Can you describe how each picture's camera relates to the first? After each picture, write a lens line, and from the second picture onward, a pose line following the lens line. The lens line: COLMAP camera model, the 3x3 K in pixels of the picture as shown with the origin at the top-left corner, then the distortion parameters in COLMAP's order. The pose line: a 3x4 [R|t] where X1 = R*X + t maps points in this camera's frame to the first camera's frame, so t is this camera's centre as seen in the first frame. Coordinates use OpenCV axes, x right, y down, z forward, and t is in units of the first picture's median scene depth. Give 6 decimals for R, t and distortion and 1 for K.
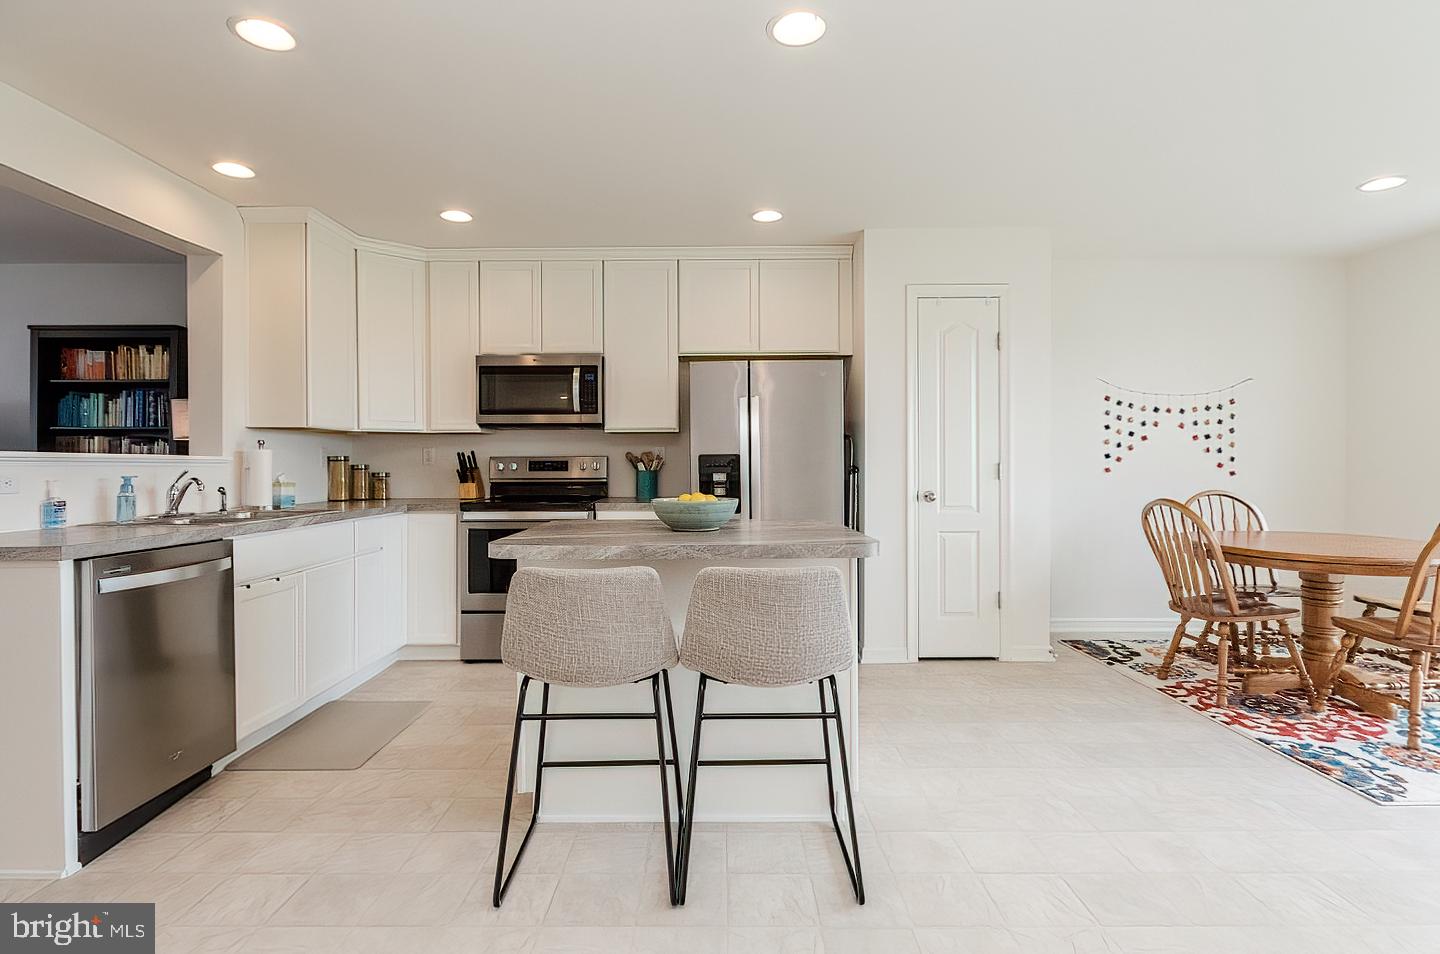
lens RADIAL K [[723.9, 0, 713.1], [0, 723.9, 465.8], [0, 0, 1]] dist [0.007763, -0.006625]
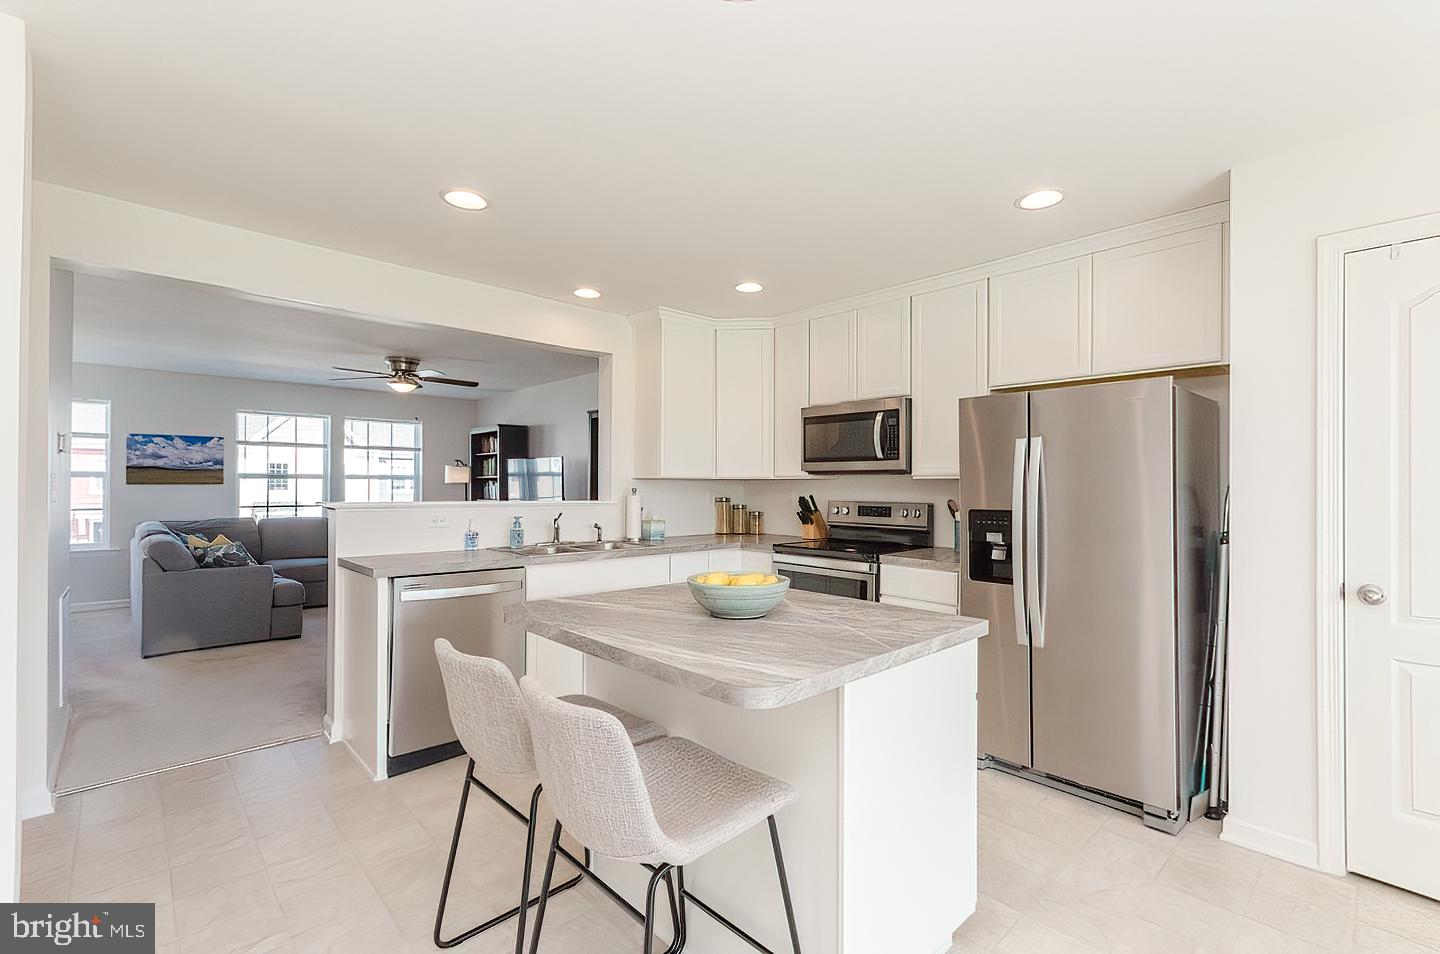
lens RADIAL K [[638.4, 0, 738.1], [0, 638.4, 480.6], [0, 0, 1]] dist [0.001131, 0.003871]
pose [[0.699274, 0.002912, -0.714848, 0.459181], [-0.011498, 0.999908, -0.007174, -0.057138], [0.714761, 0.013236, 0.699243, 0.422694]]
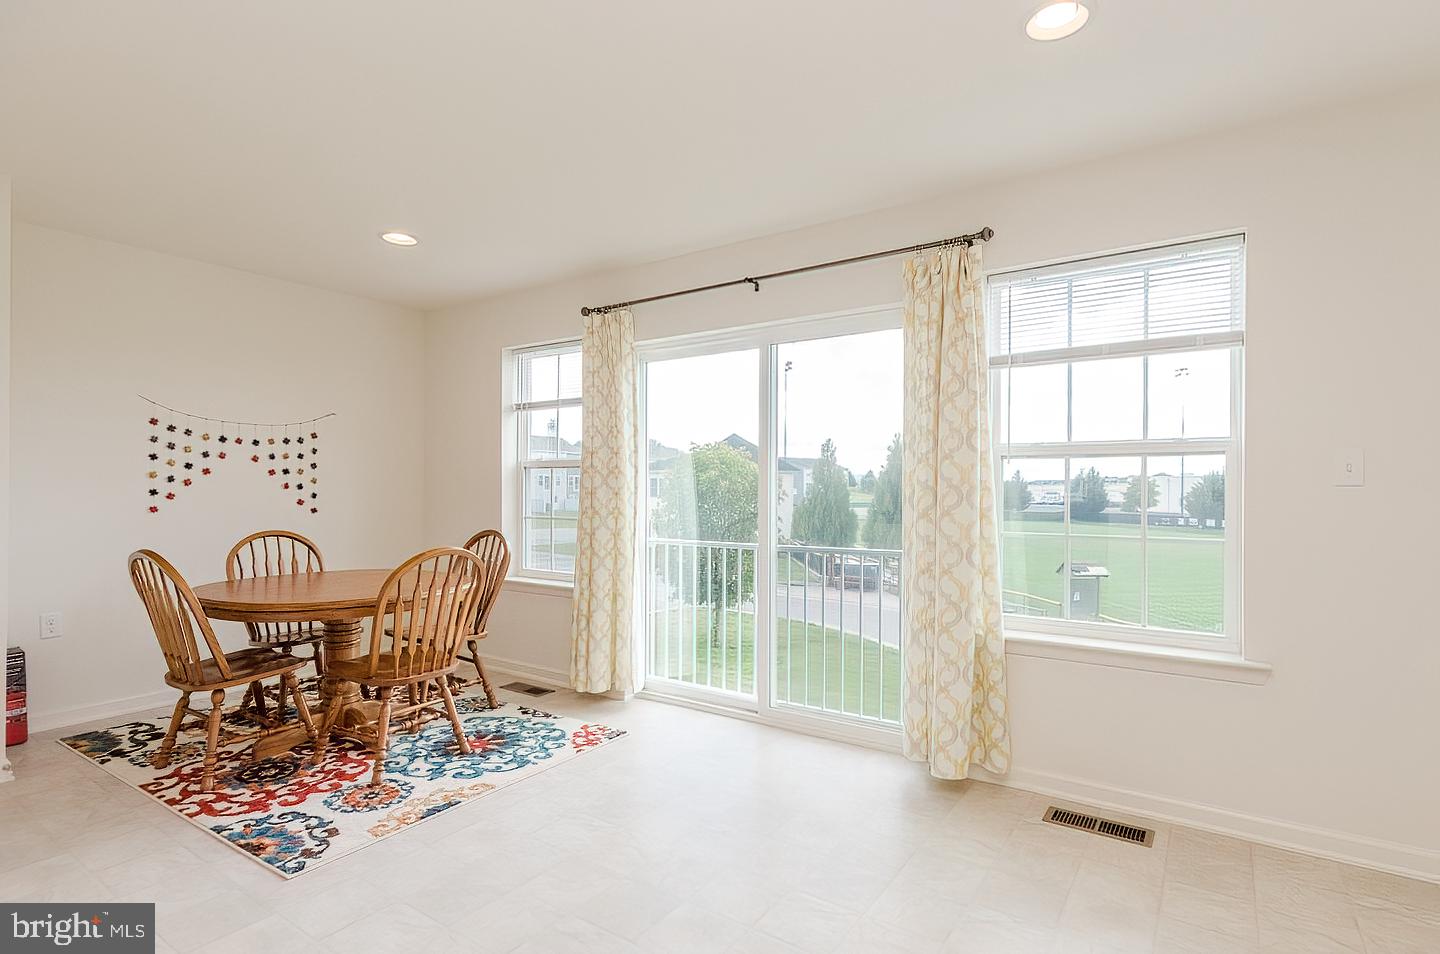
lens RADIAL K [[723.9, 0, 745.6], [0, 723.9, 481.6], [0, 0, 1]] dist [0.007763, -0.006625]
pose [[0.552756, 0.012556, 0.833248, 0.396110], [0.000055, 0.999886, -0.015103, -0.022349], [-0.833343, 0.008394, 0.552693, -0.006225]]
